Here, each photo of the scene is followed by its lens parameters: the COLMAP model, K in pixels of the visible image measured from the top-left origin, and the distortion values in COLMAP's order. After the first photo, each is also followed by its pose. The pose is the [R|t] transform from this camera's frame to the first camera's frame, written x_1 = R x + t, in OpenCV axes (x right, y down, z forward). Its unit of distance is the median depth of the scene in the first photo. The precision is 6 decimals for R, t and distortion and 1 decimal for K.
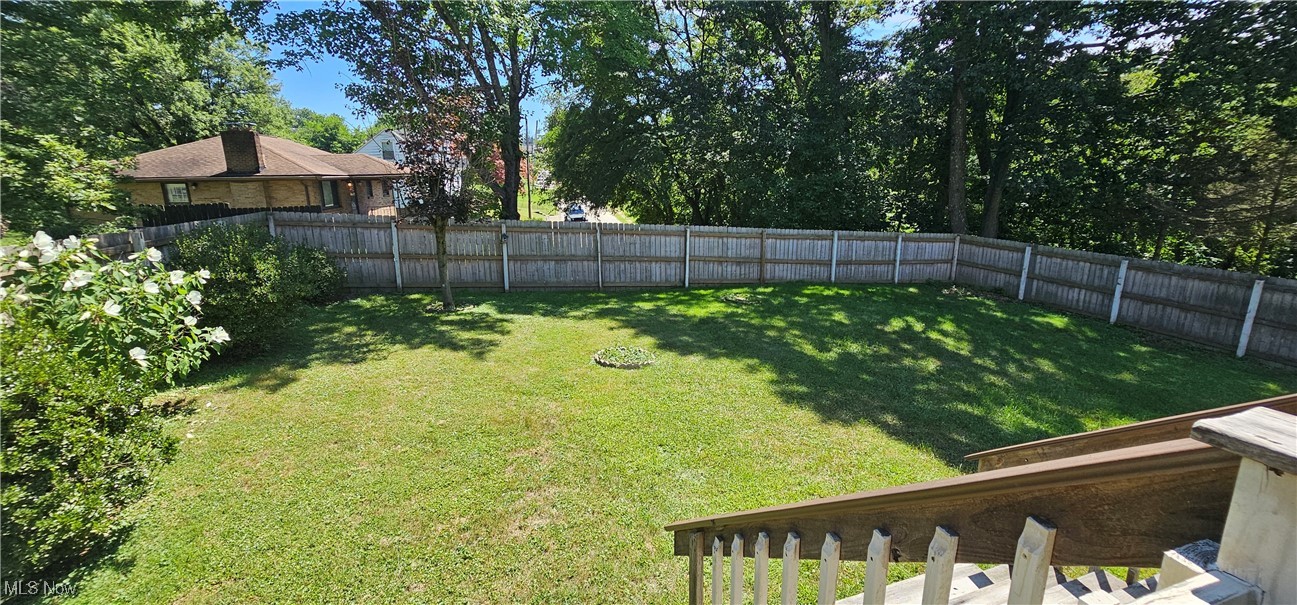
lens RADIAL K [[540.0, 0, 648.5], [0, 540.0, 302.5], [0, 0, 1]] dist [-0.000724, -0.000055]
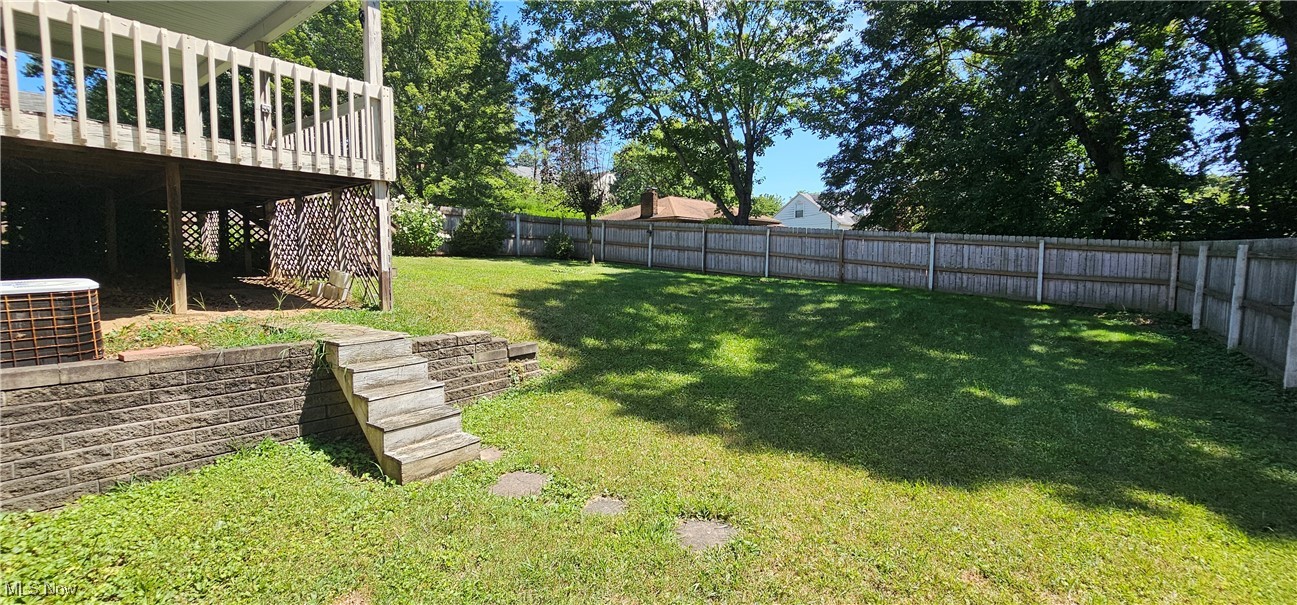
lens RADIAL K [[540.0, 0, 648.5], [0, 540.0, 302.5], [0, 0, 1]] dist [-0.000724, -0.000055]
pose [[0.560702, 0.079790, -0.824165, 0.874929], [-0.205973, 0.977500, -0.045494, 0.125604], [0.801991, 0.195264, 0.564520, 0.139361]]
